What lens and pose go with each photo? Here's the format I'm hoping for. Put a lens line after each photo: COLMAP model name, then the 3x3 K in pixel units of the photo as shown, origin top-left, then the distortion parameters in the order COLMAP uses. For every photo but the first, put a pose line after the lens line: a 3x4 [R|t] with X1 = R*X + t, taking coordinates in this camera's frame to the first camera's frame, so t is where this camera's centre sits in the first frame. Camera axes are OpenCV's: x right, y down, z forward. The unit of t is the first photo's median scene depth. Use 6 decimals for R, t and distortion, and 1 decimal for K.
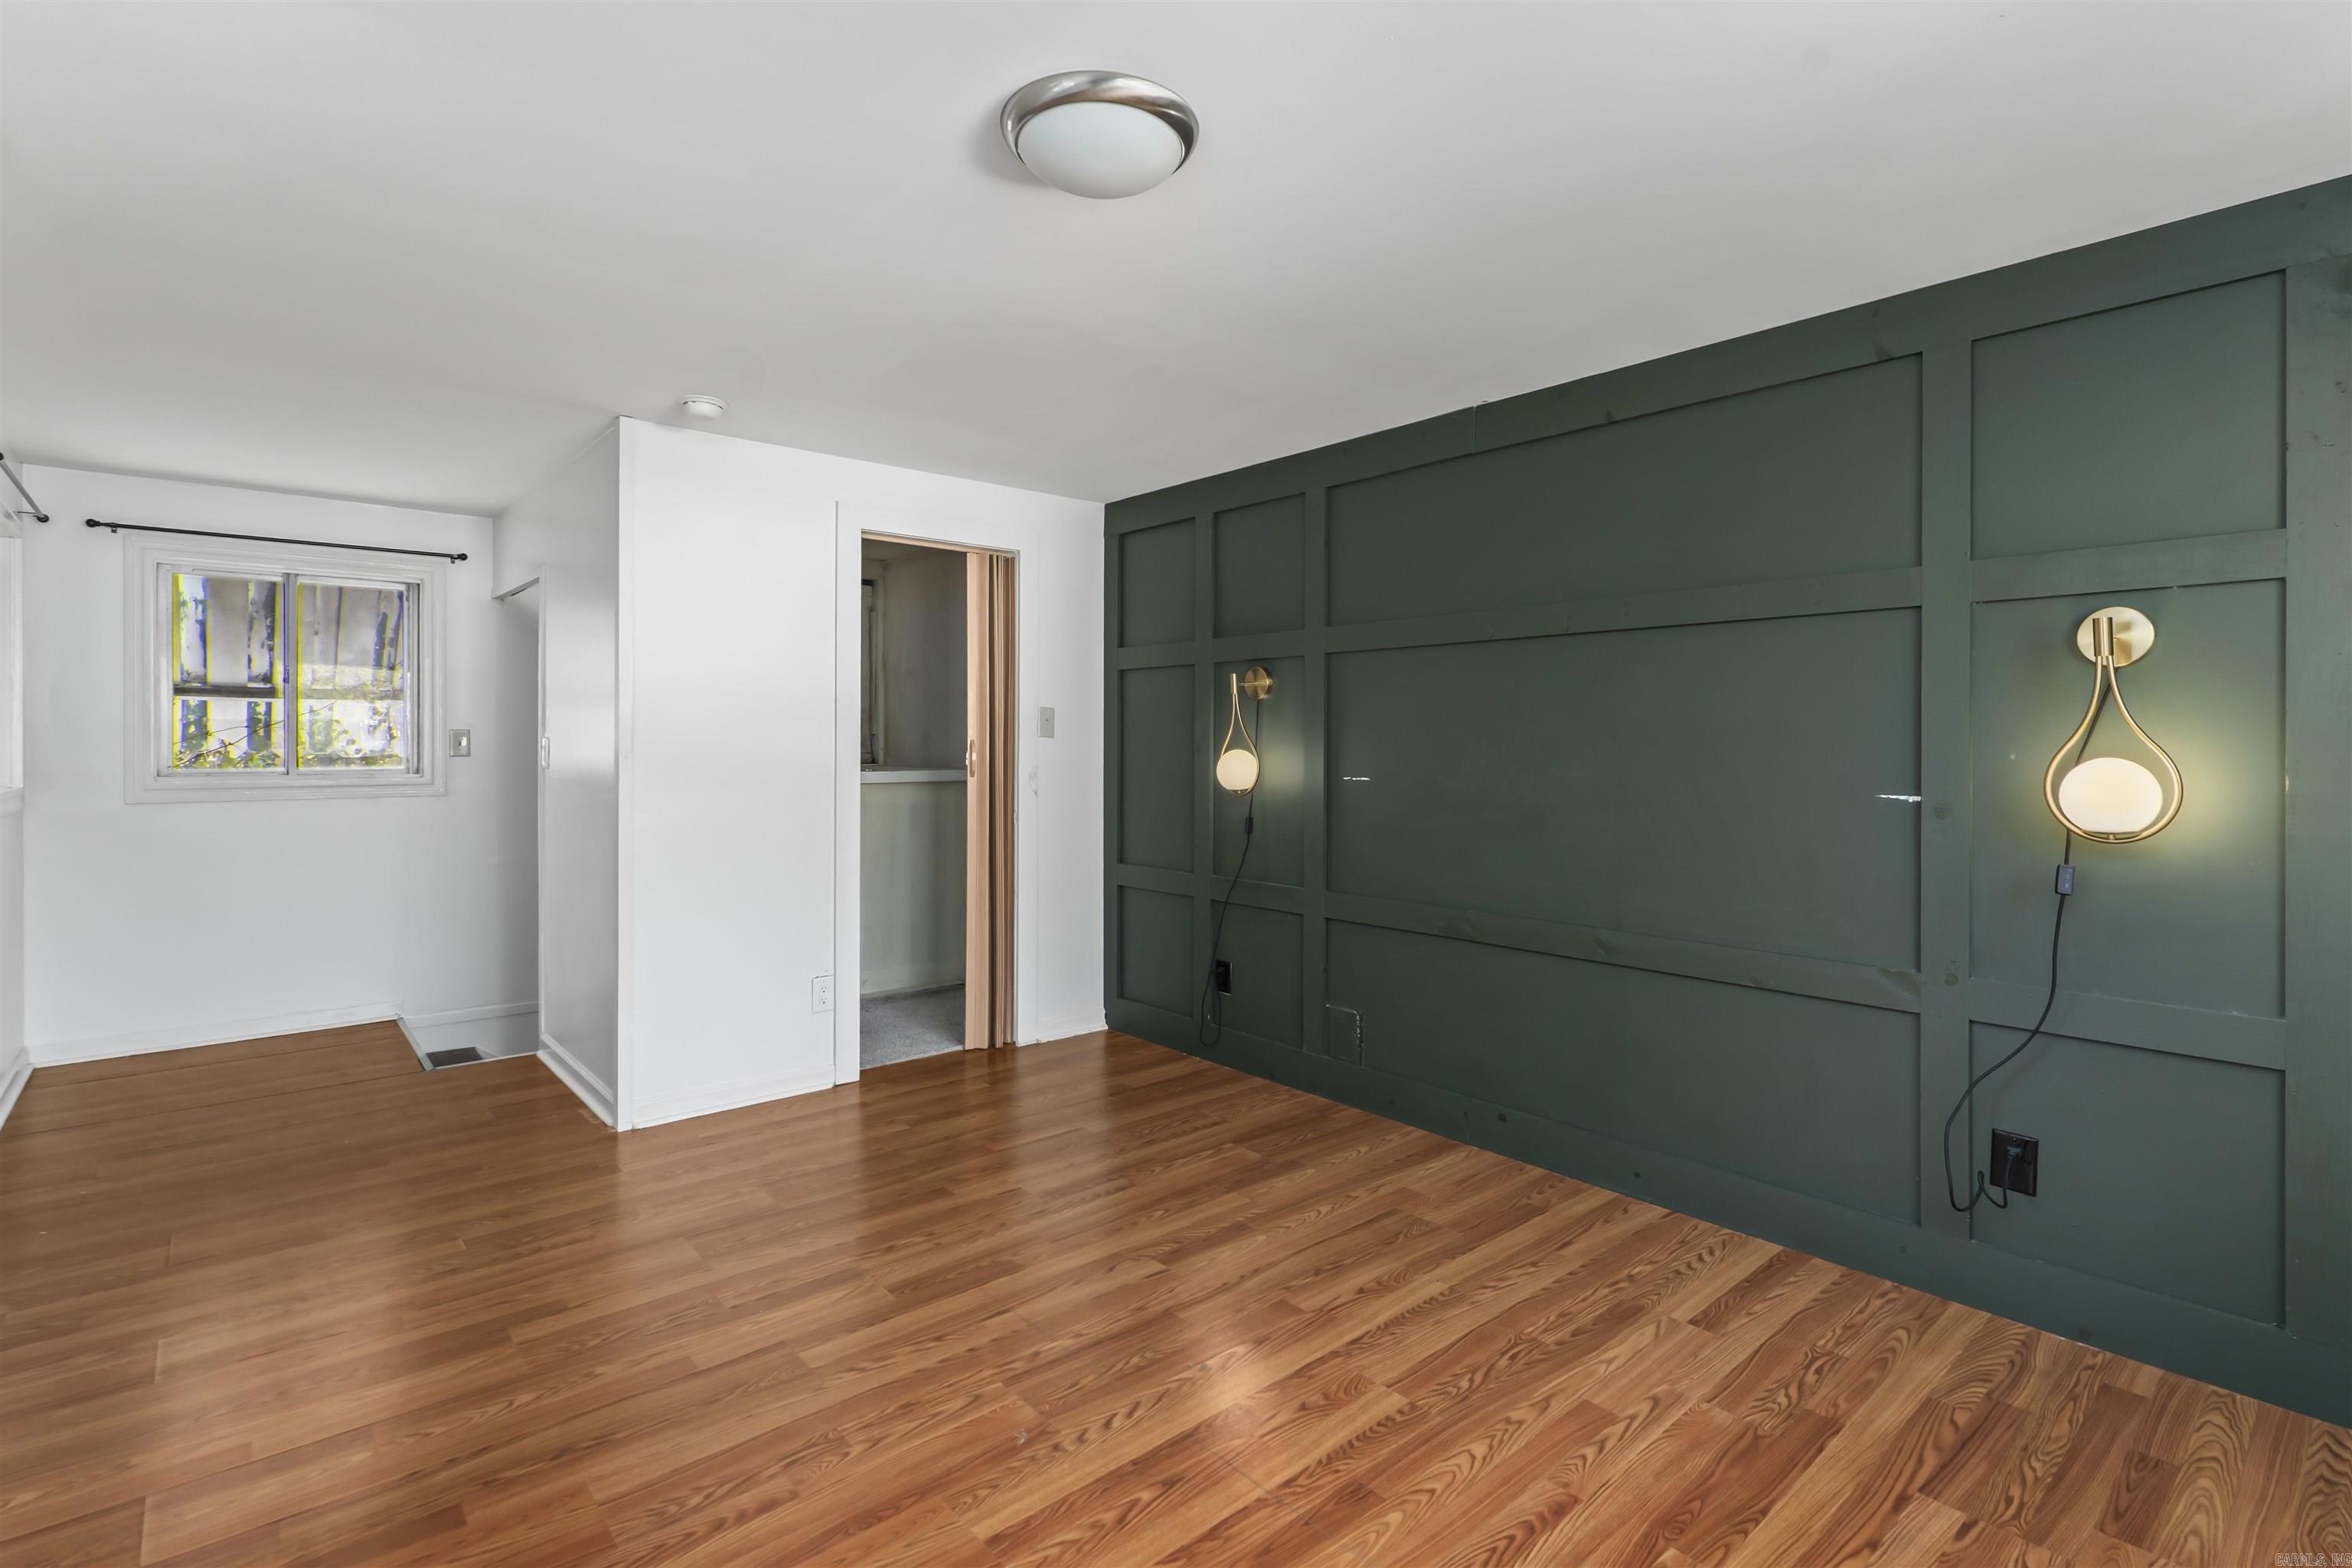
lens RADIAL K [[1100.3, 0, 1175.1], [0, 1100.3, 798.8], [0, 0, 1]] dist [-0.002384, -0.000701]
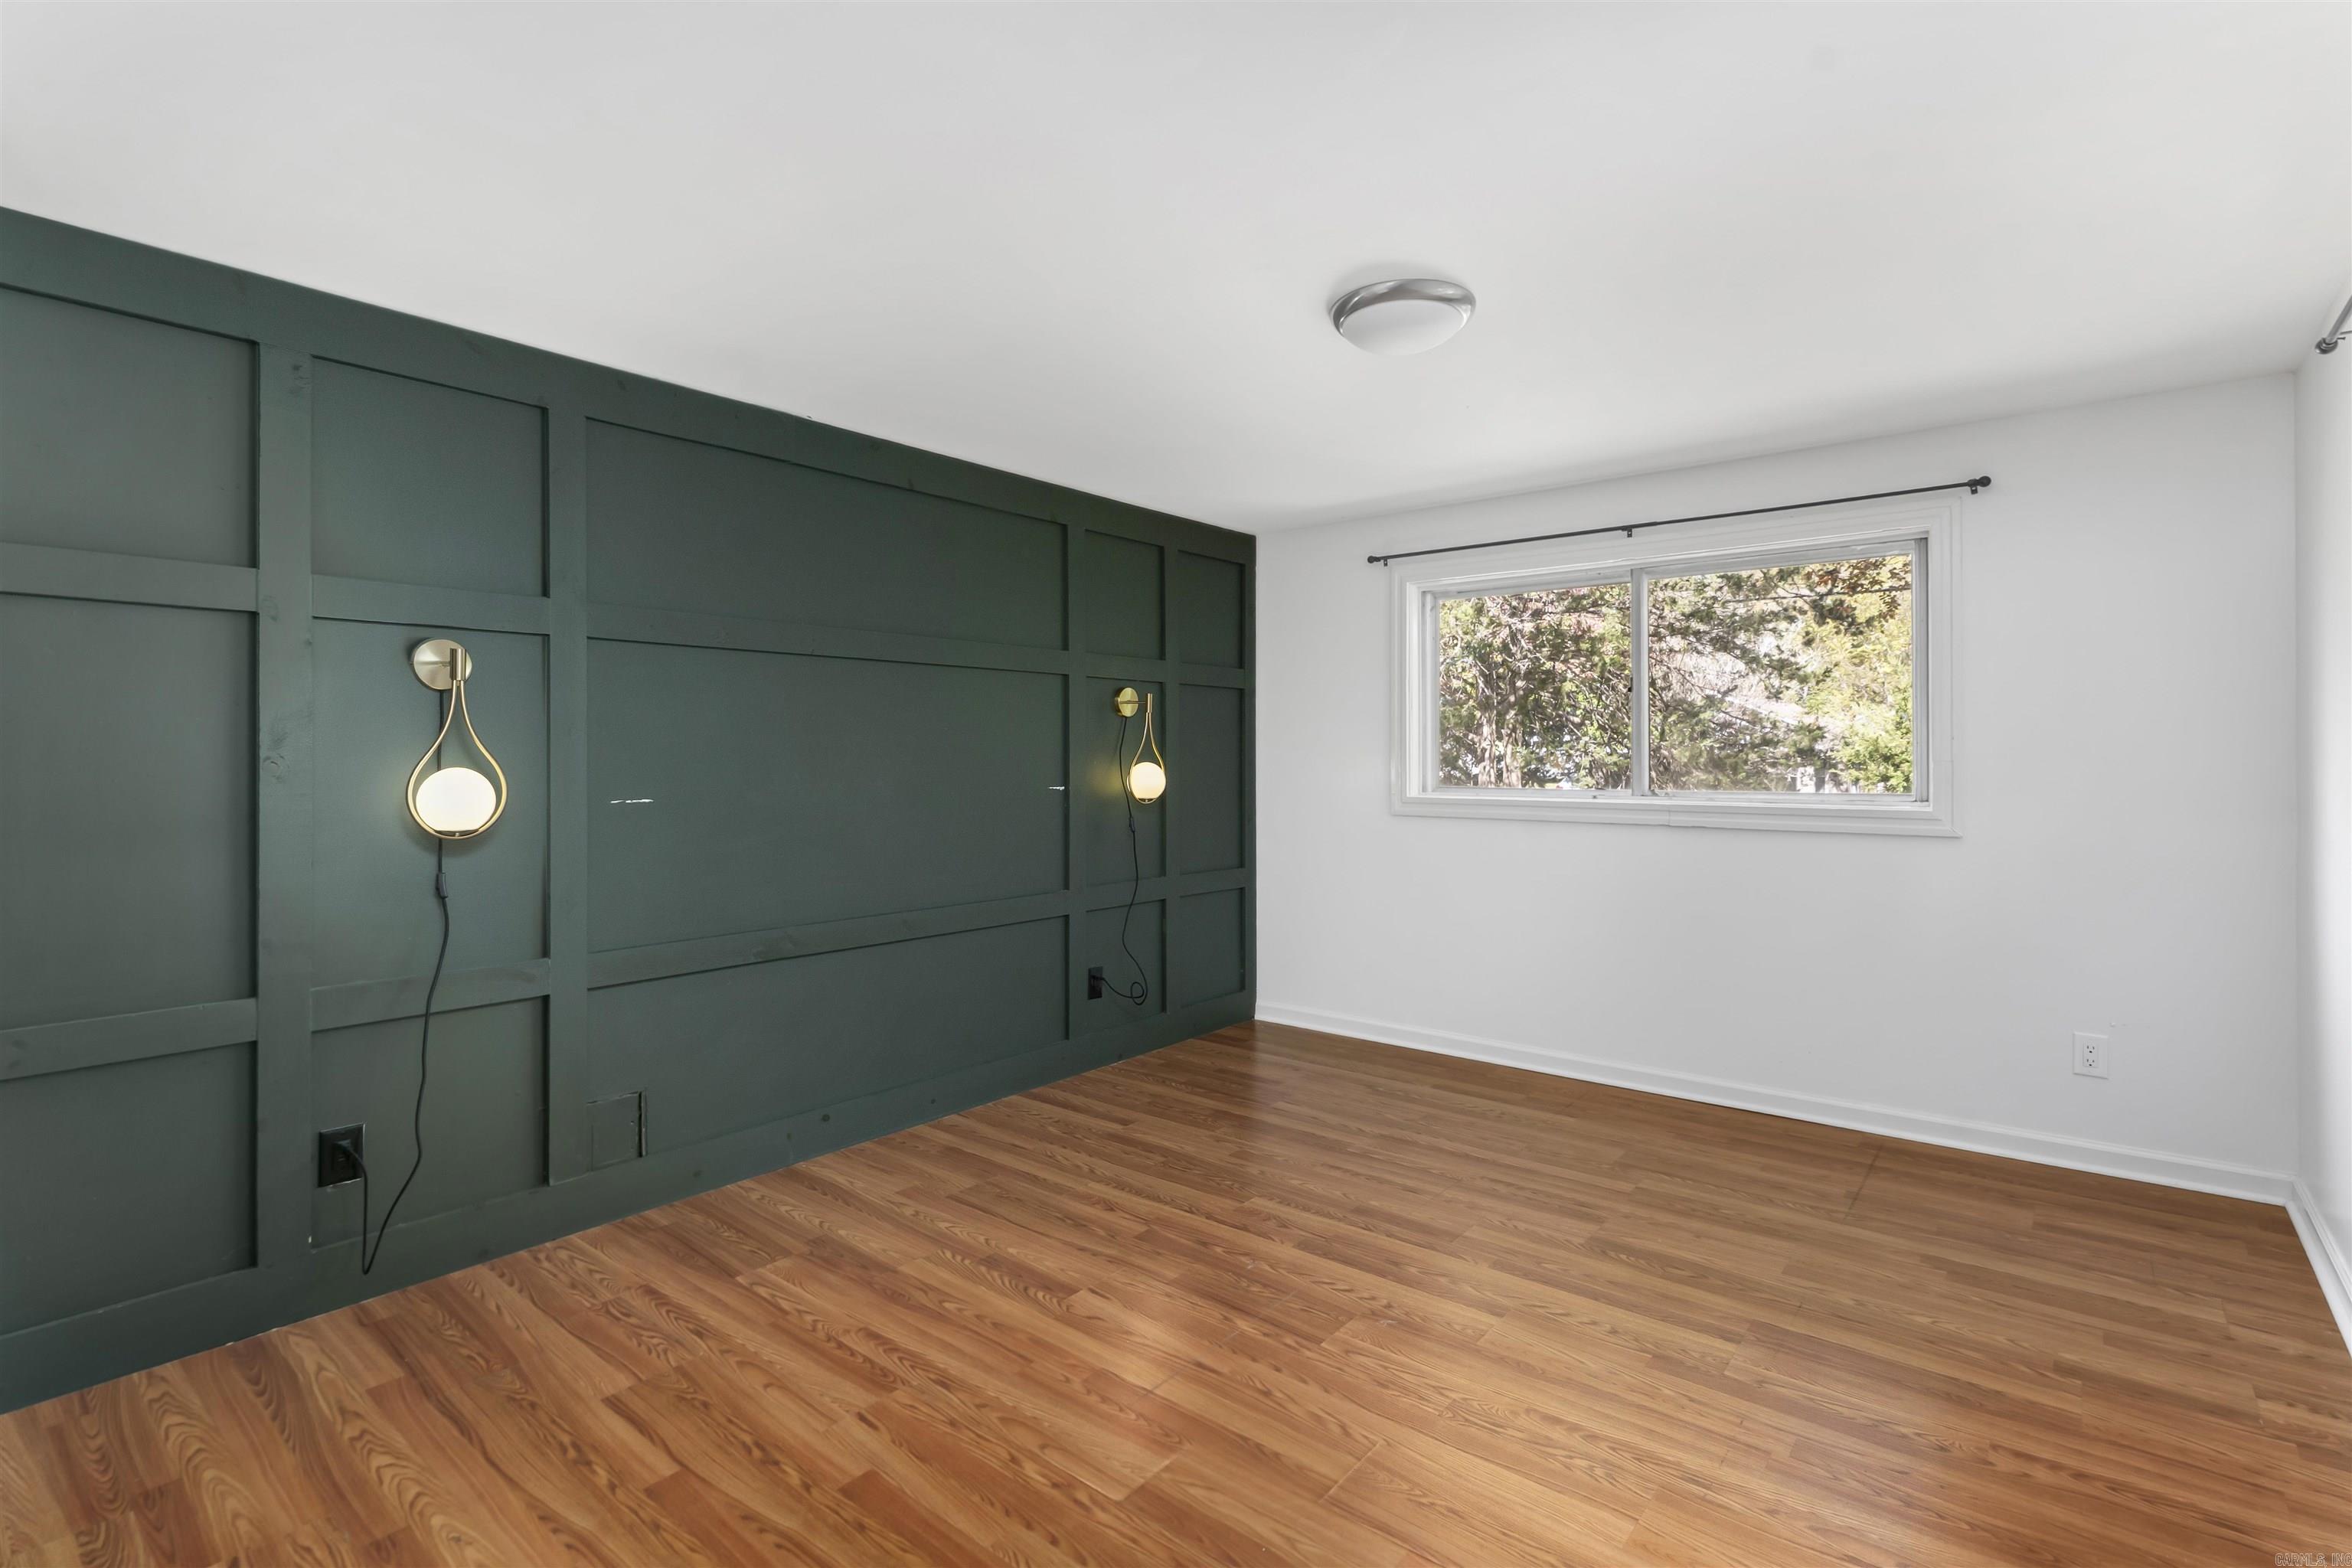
lens RADIAL K [[1100.3, 0, 1164.9], [0, 1100.3, 723.8], [0, 0, 1]] dist [-0.002384, -0.000701]
pose [[-0.155920, 0.025881, 0.987431, -0.888683], [0.050794, 0.998544, -0.018152, -0.050878], [-0.986463, 0.047325, -0.157008, 0.939058]]
